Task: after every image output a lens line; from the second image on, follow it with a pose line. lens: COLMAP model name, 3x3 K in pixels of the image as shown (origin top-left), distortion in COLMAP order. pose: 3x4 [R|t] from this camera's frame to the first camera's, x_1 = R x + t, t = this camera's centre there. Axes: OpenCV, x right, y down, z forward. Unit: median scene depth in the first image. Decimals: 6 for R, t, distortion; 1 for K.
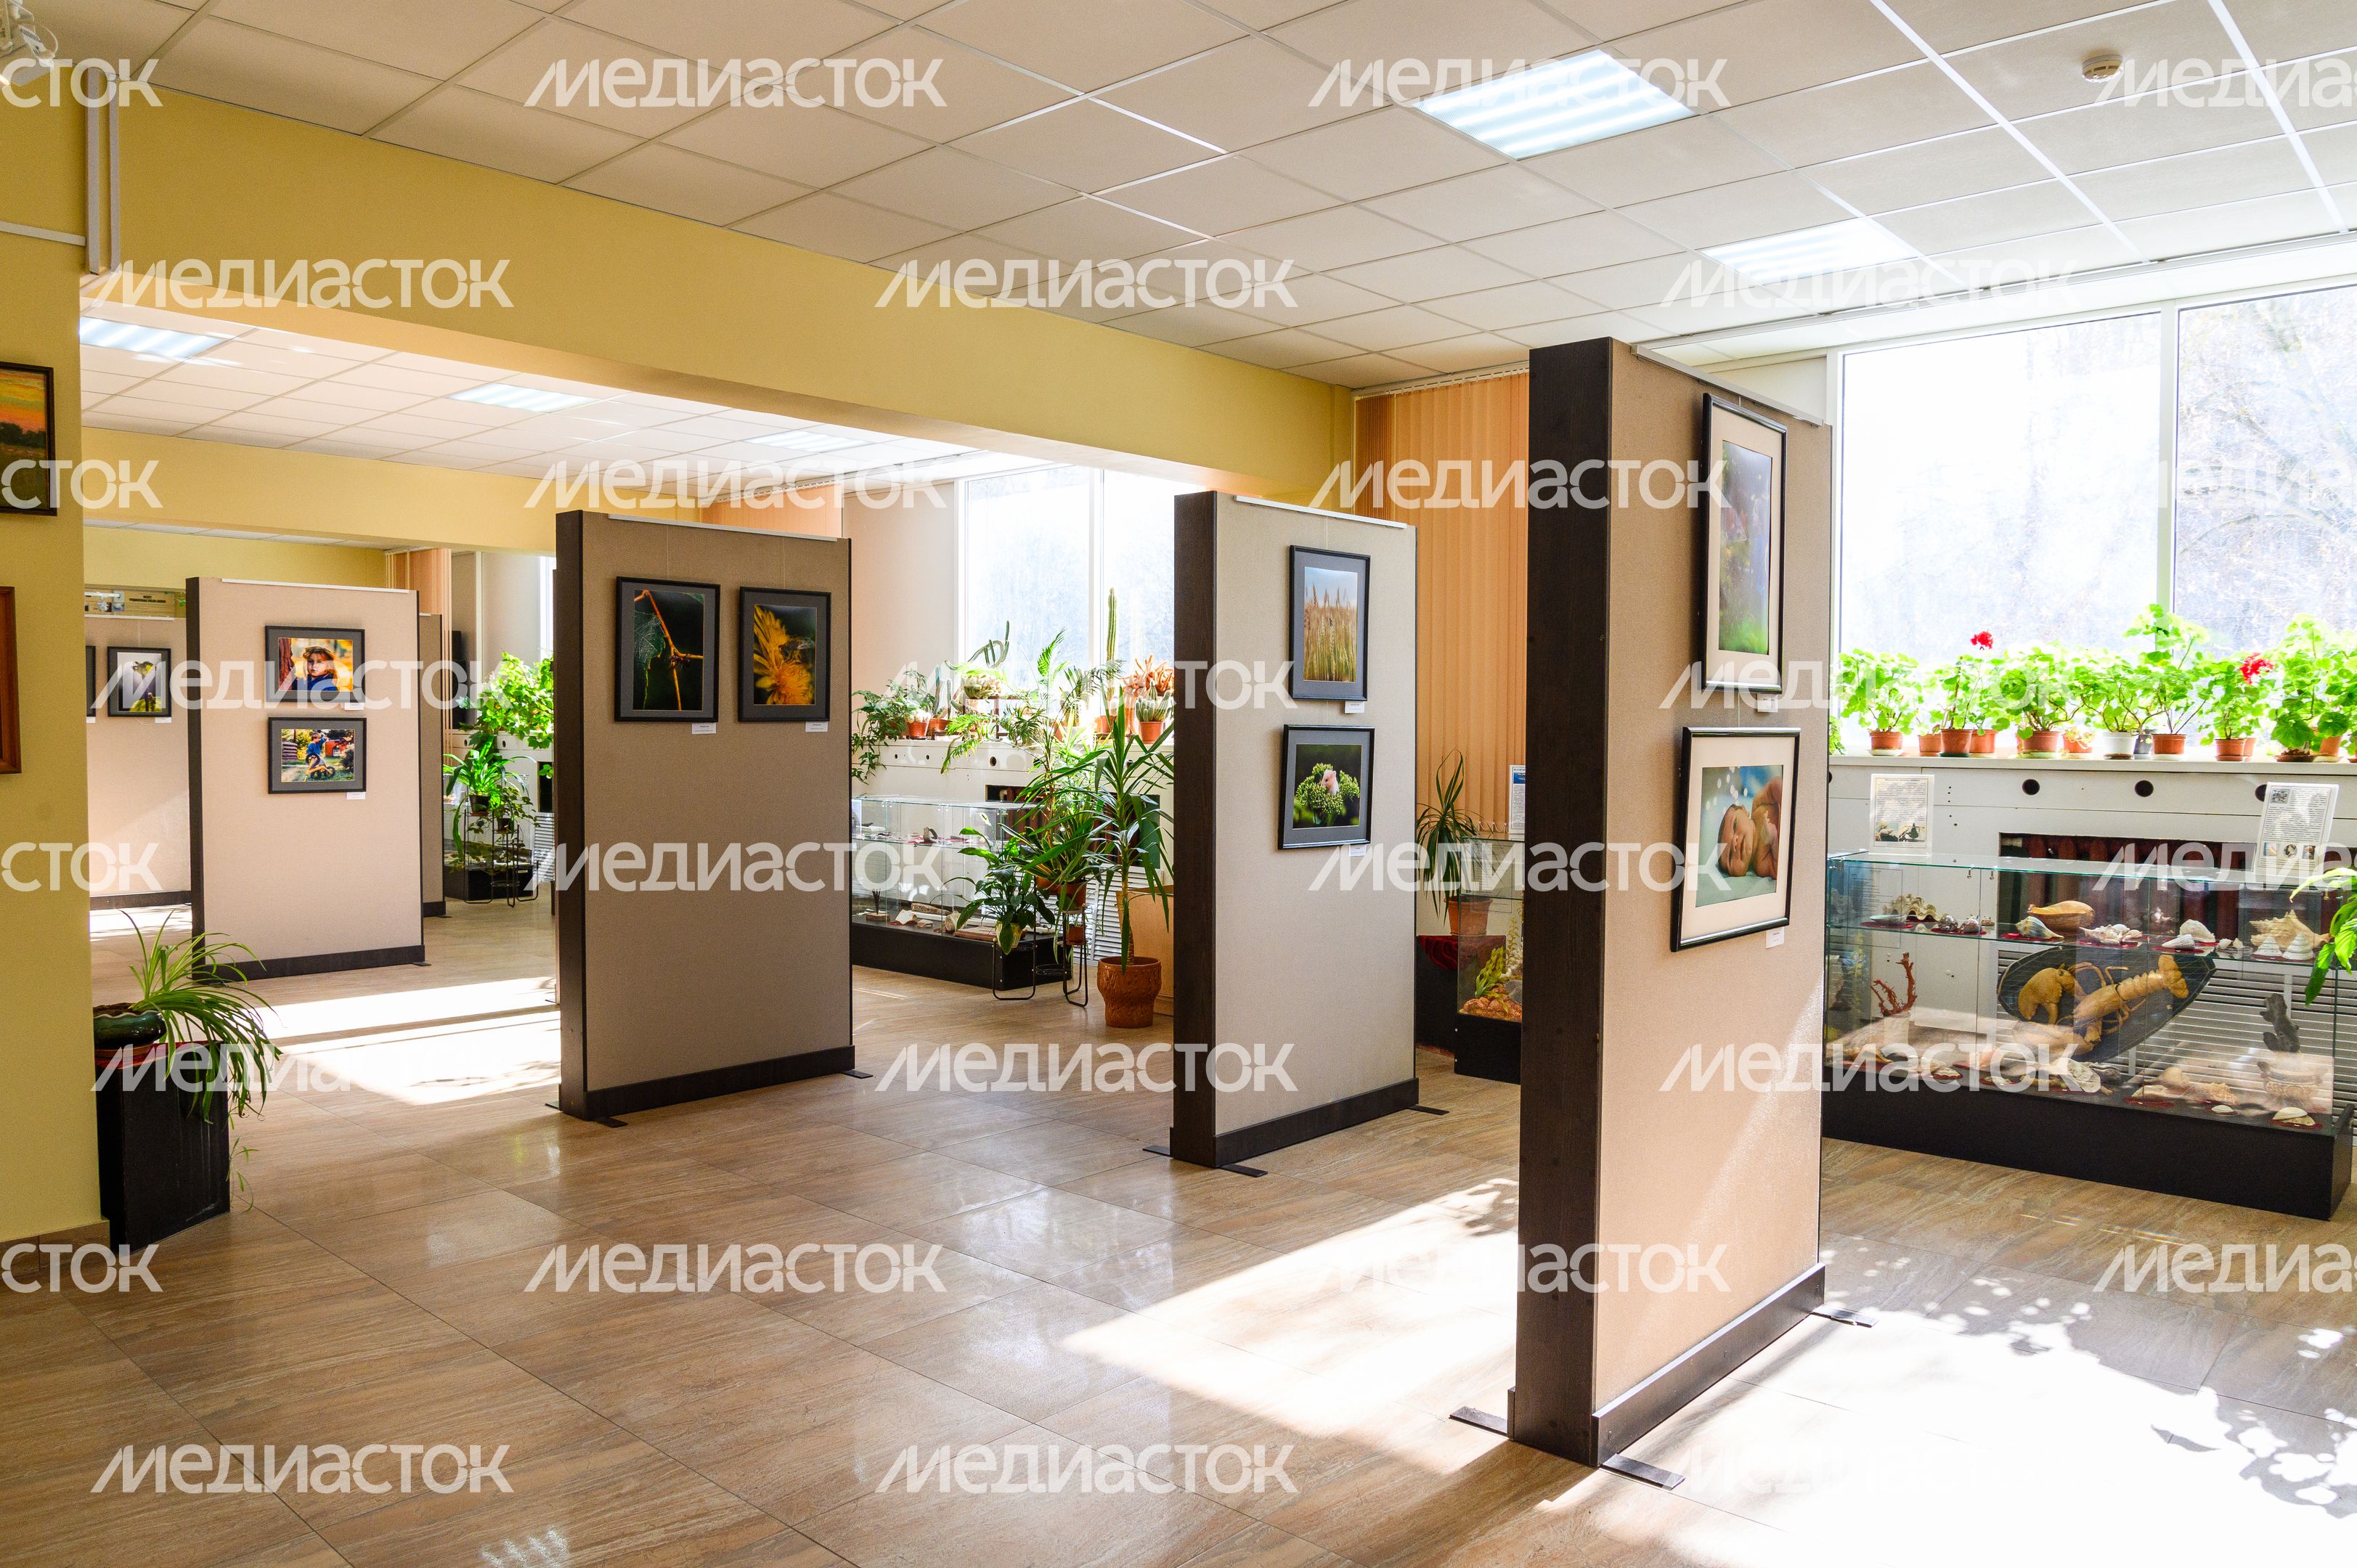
lens RADIAL K [[1613.8, 0, 1178.5], [0, 1613.8, 784.0], [0, 0, 1]] dist [-0.004385, -0.001809]
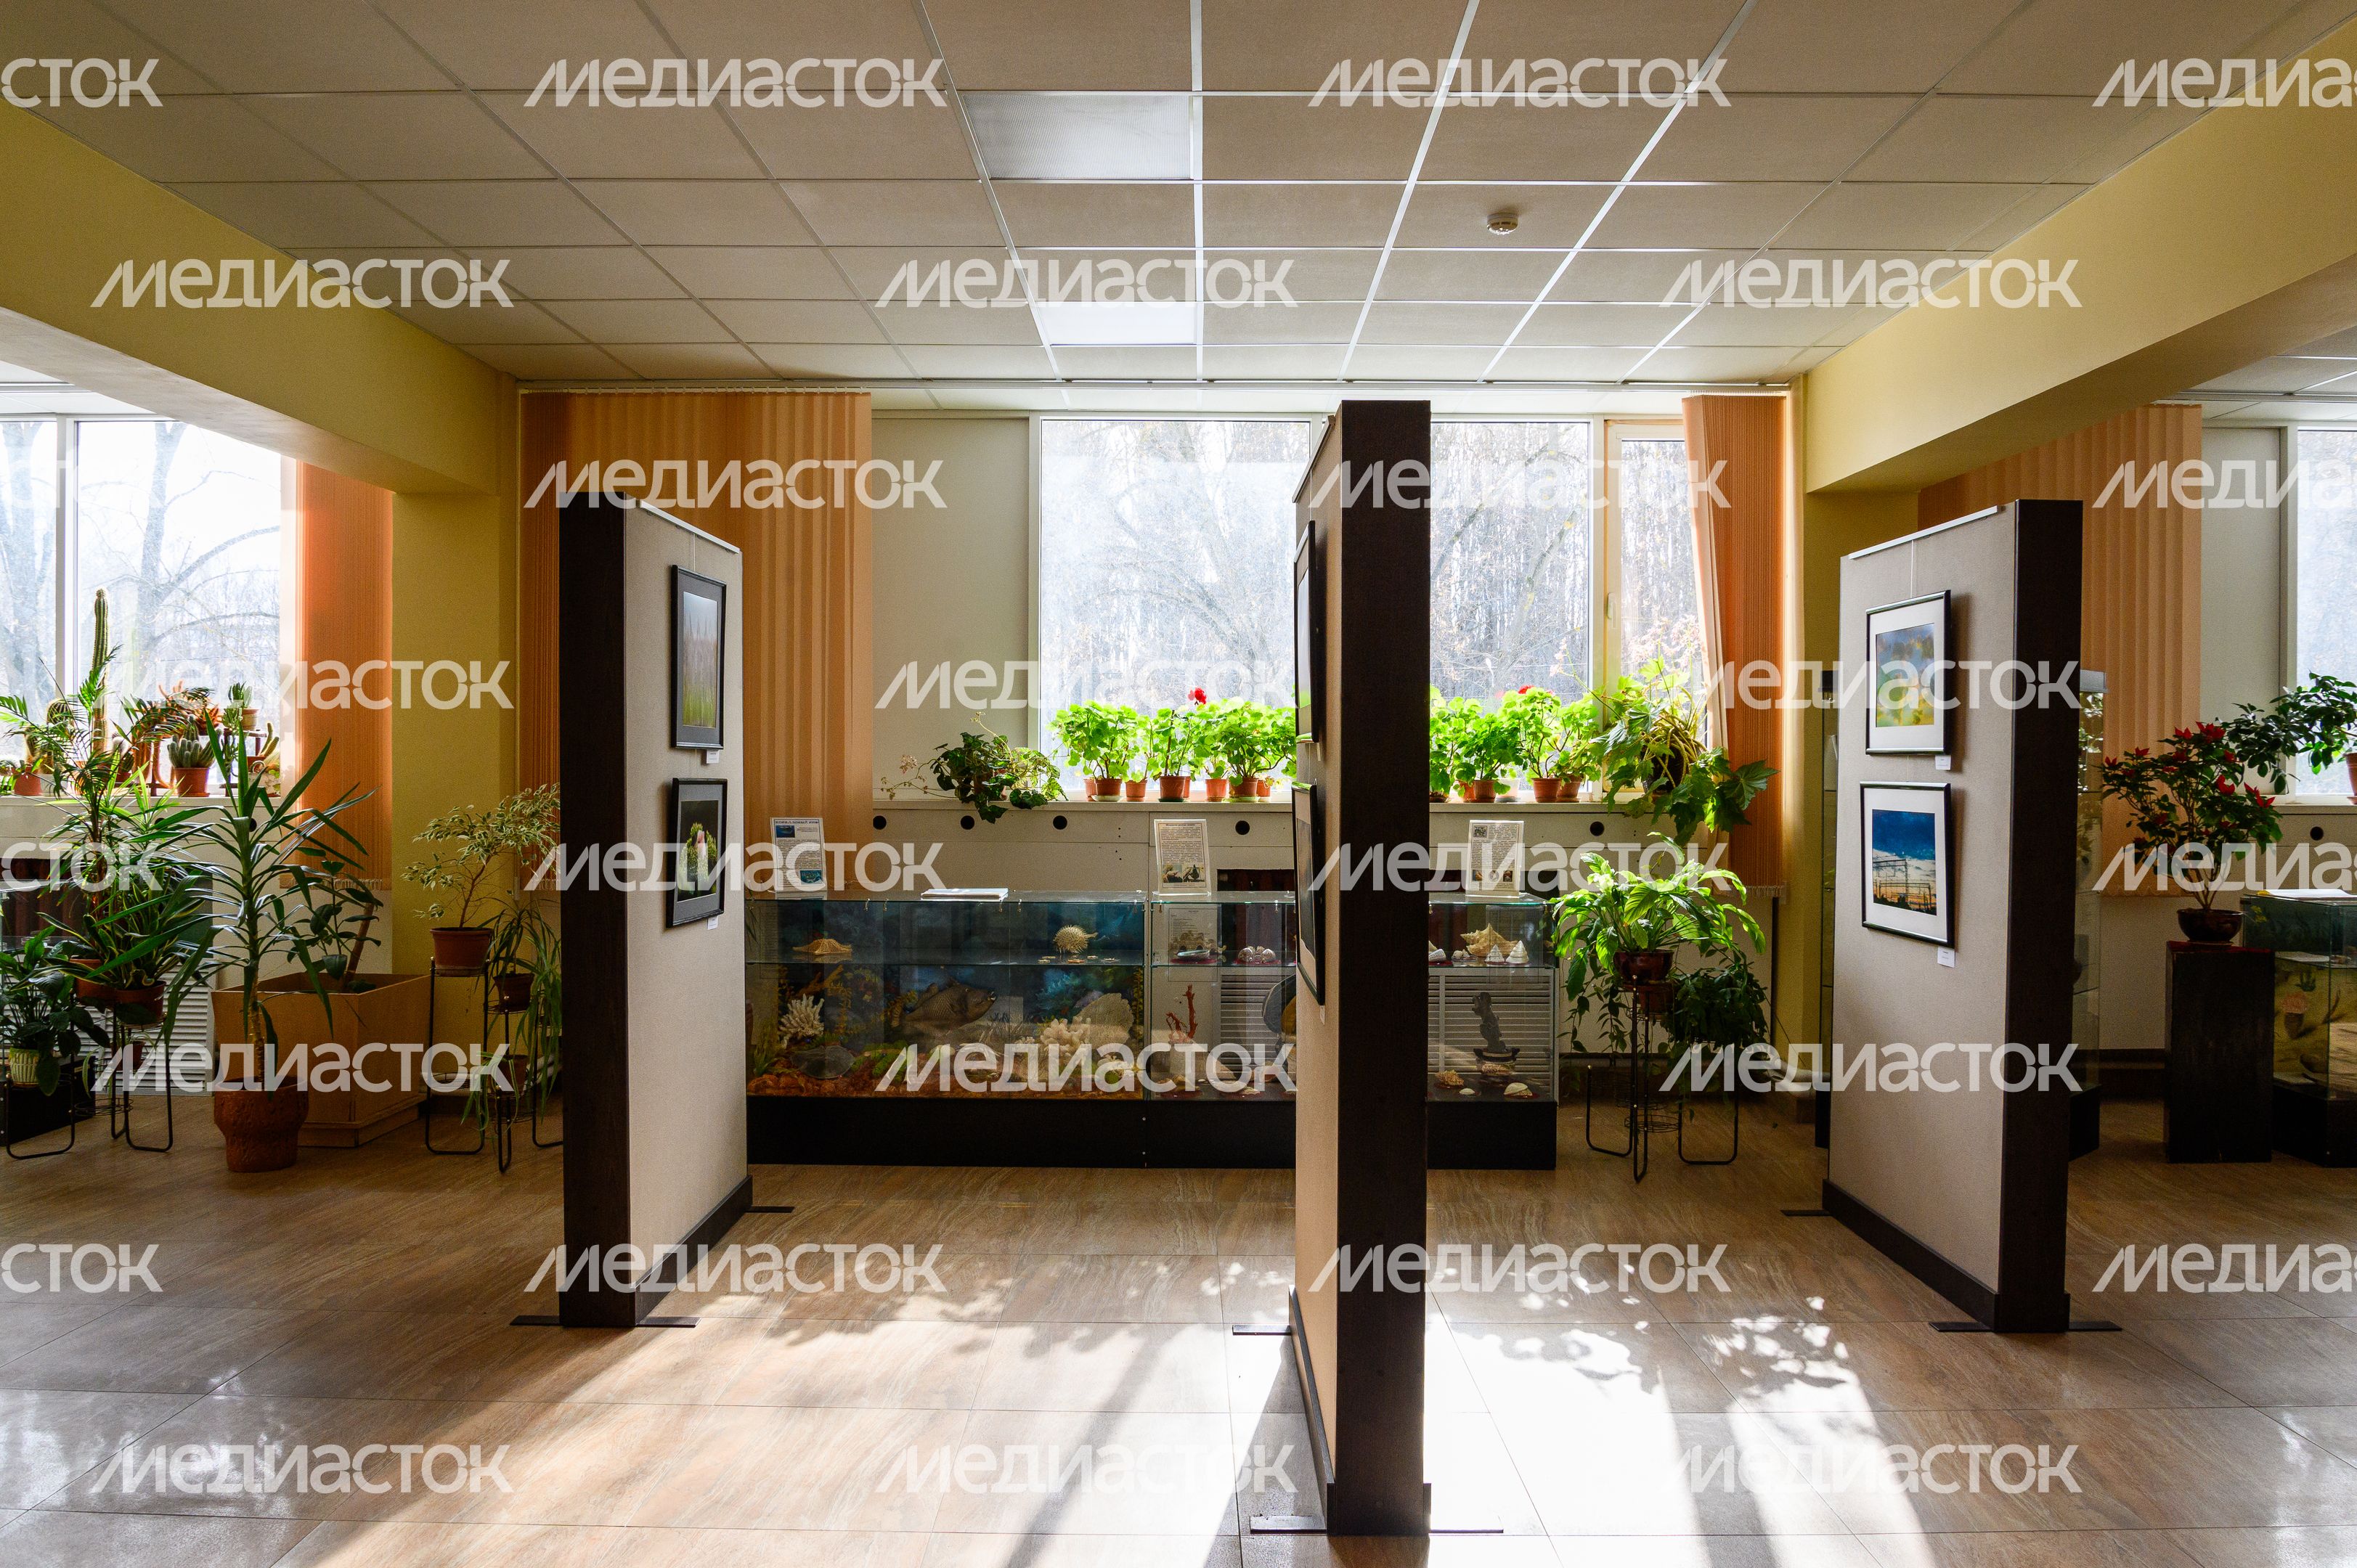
lens RADIAL K [[1613.8, 0, 1178.5], [0, 1613.8, 784.0], [0, 0, 1]] dist [-0.004385, -0.001809]
pose [[0.759541, -0.007990, 0.650411, -0.240002], [0.022942, 0.999631, -0.014510, -0.013406], [-0.650055, 0.025943, 0.759444, 0.167383]]
